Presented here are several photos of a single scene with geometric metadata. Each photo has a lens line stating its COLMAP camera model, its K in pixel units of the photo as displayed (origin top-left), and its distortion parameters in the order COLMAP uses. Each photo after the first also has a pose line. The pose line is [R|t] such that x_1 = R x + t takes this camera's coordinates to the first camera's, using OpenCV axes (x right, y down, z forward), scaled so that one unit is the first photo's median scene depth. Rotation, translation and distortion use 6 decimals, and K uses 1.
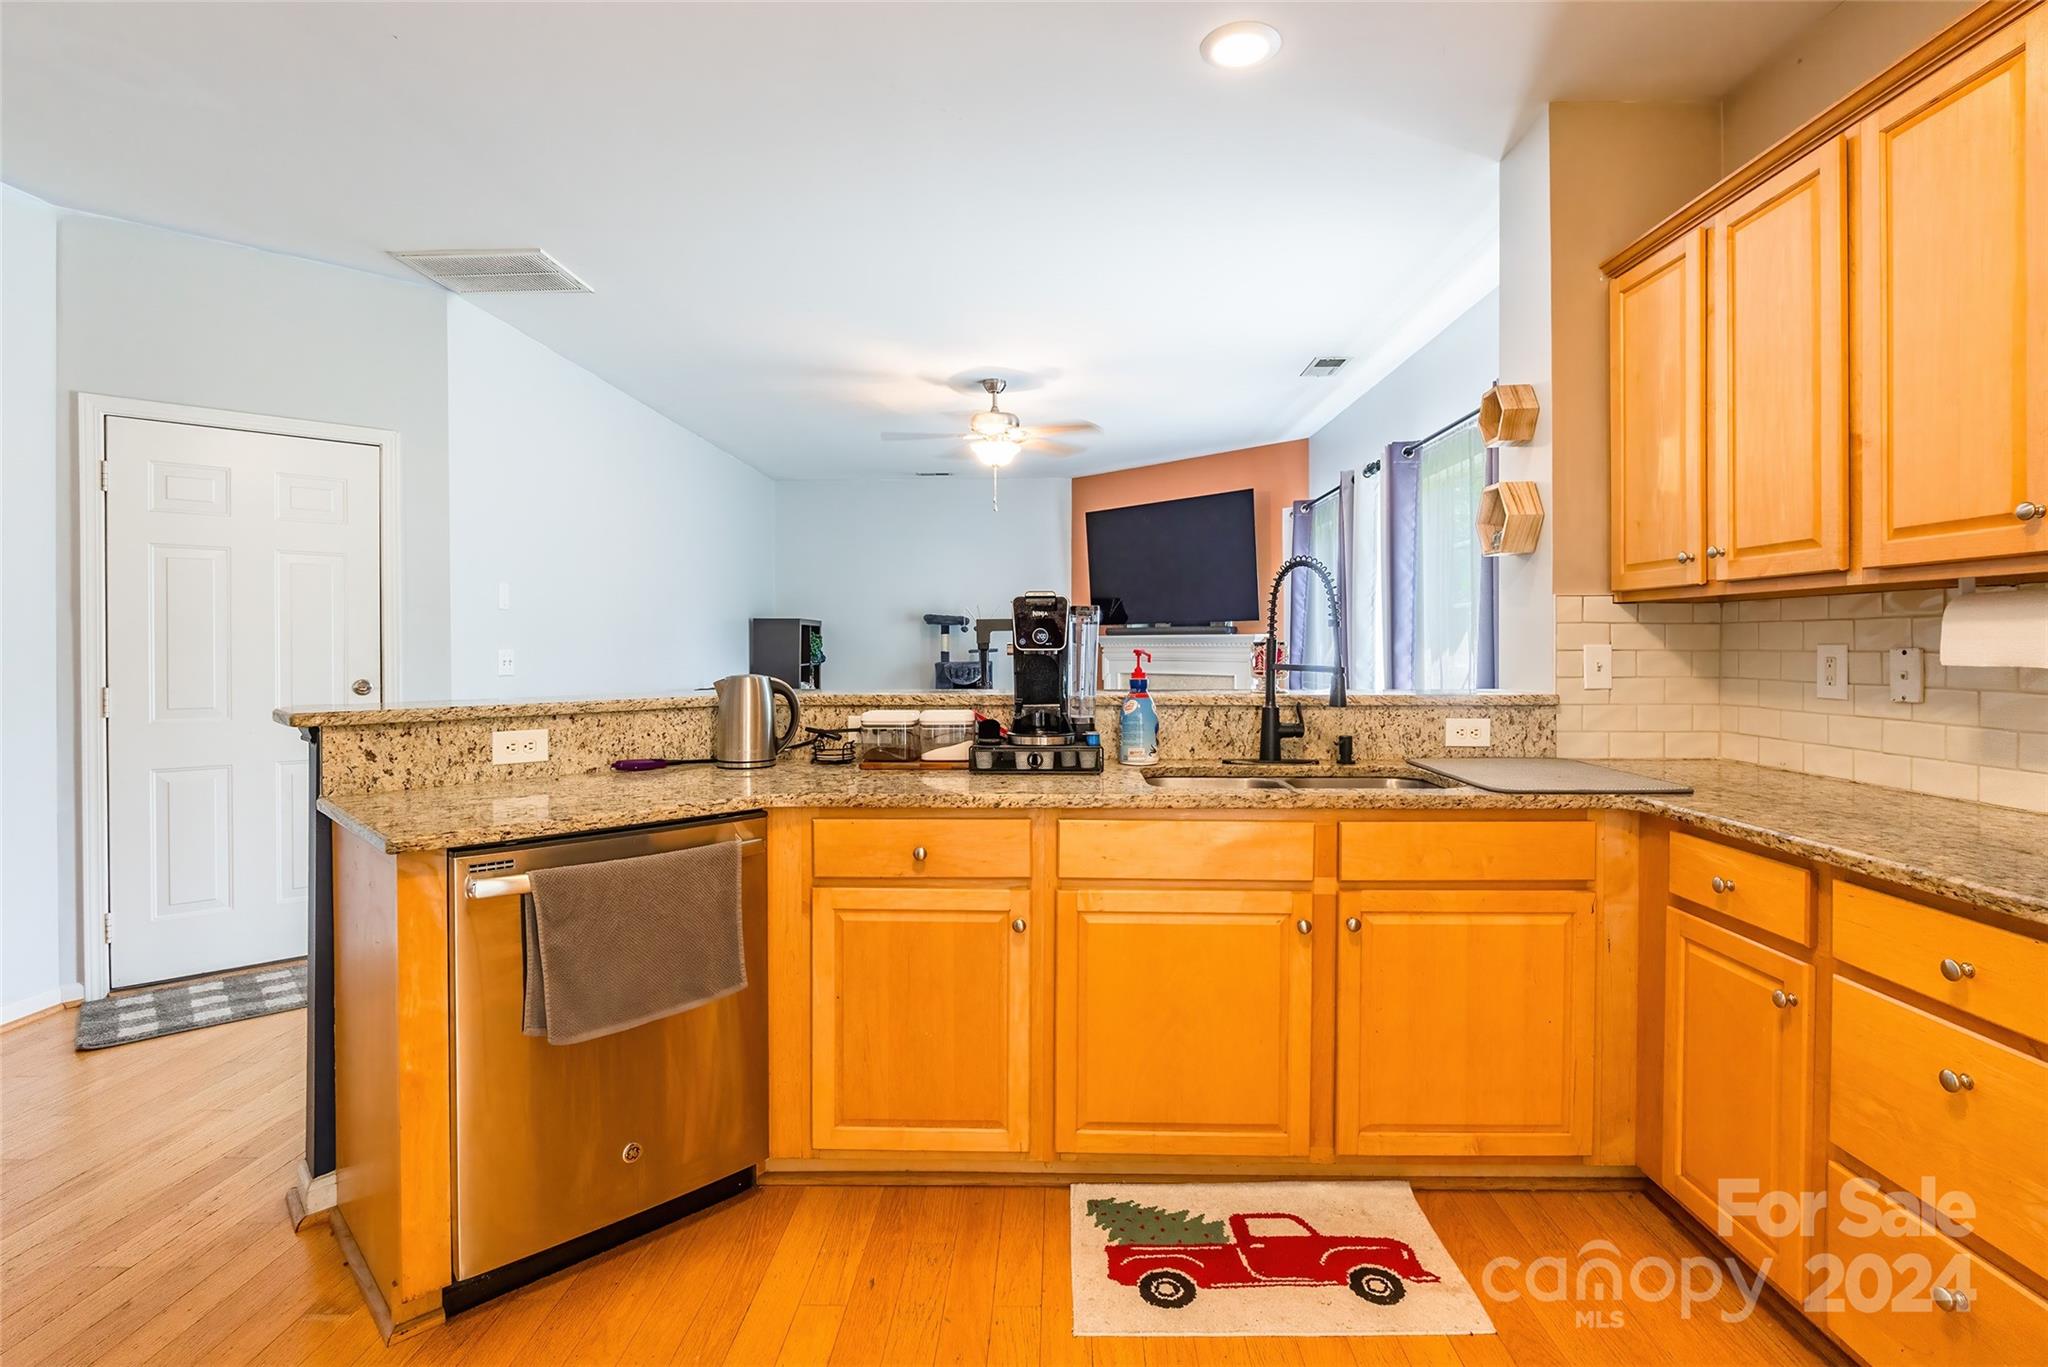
lens RADIAL K [[959.8, 0, 1035.5], [0, 959.8, 646.4], [0, 0, 1]] dist [-0.009317, 0.001668]
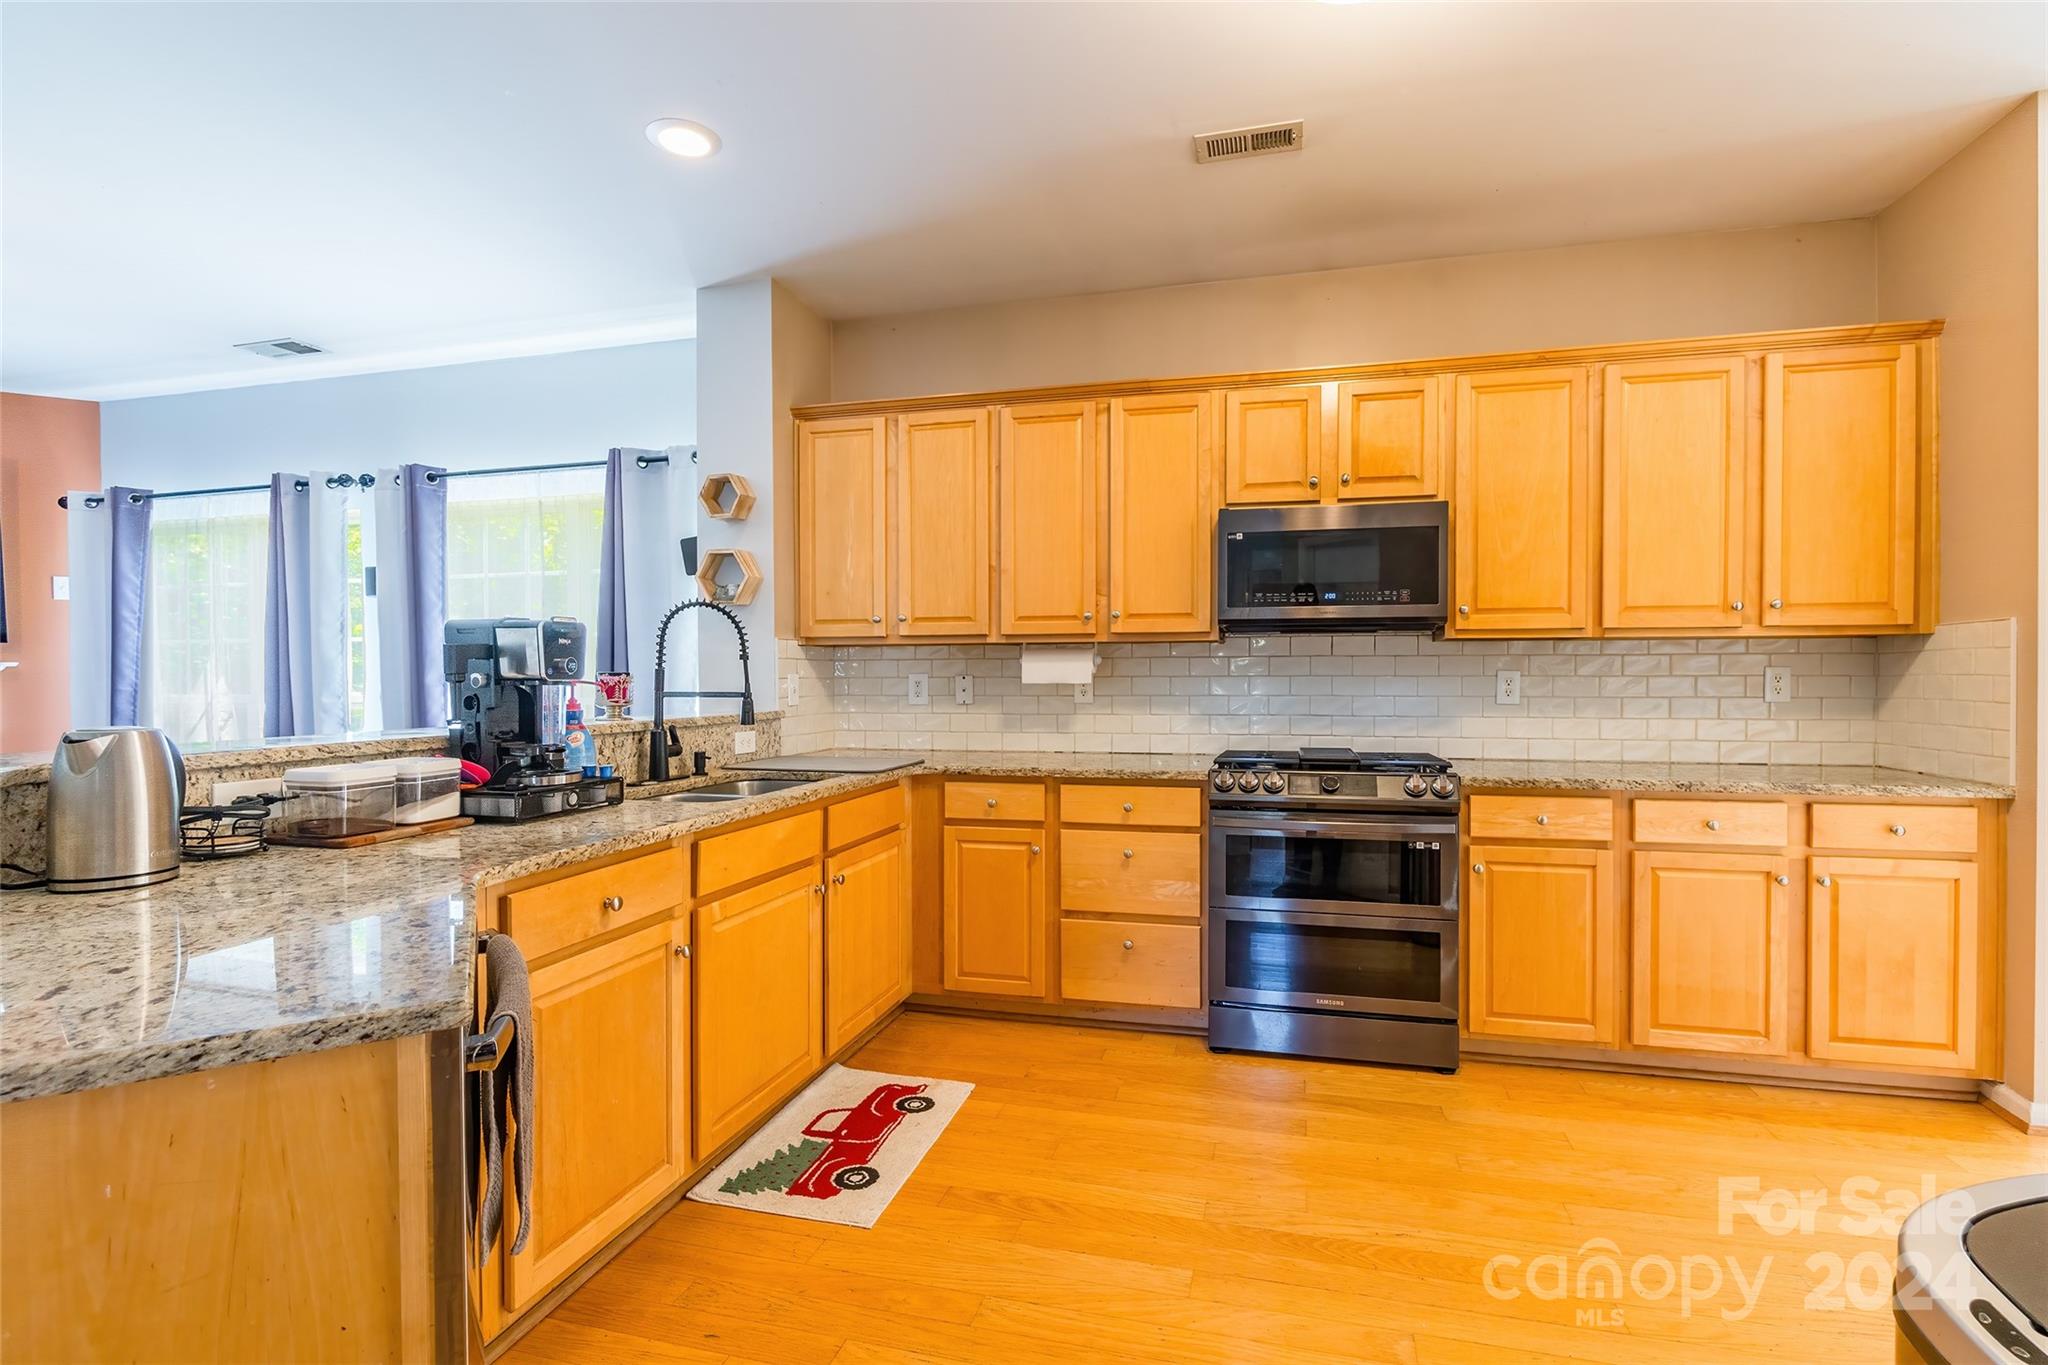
lens RADIAL K [[959.8, 0, 1030.3], [0, 959.8, 670.4], [0, 0, 1]] dist [-0.009317, 0.001668]
pose [[0.251333, 0.002063, 0.967898, -0.736647], [0.006110, 0.999974, -0.003718, -0.000273], [-0.967881, 0.006848, 0.251314, 0.315459]]
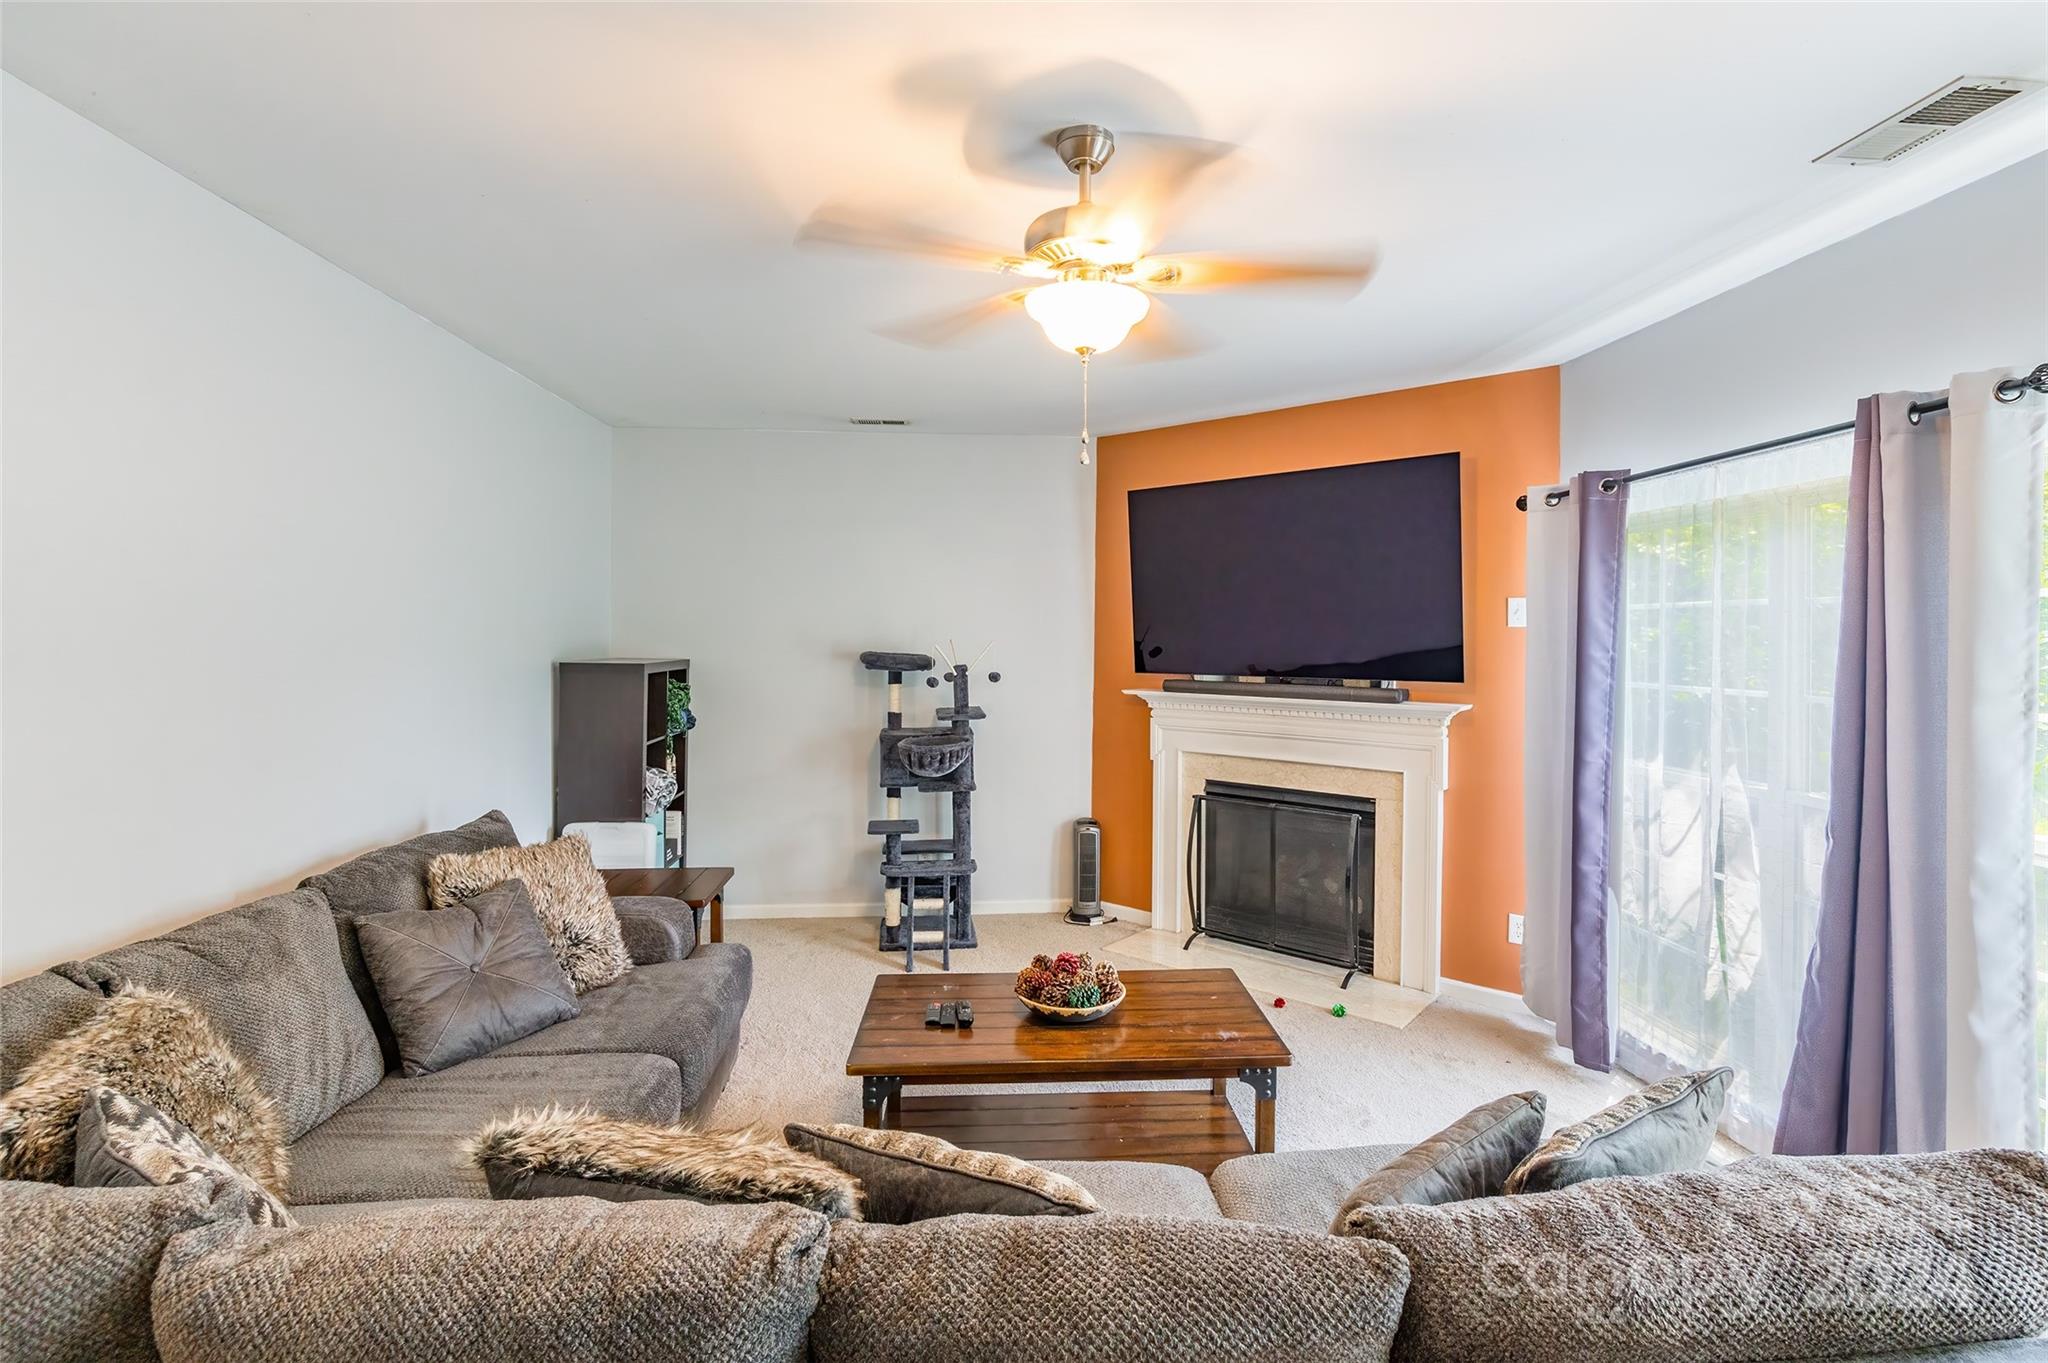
lens RADIAL K [[959.8, 0, 1034.4], [0, 959.8, 634.6], [0, 0, 1]] dist [-0.009317, 0.001668]
pose [[0.995869, 0.010705, 0.090164, -0.216270], [-0.010380, 0.999938, -0.004068, -0.151522], [-0.090202, 0.003115, 0.995919, 1.347245]]
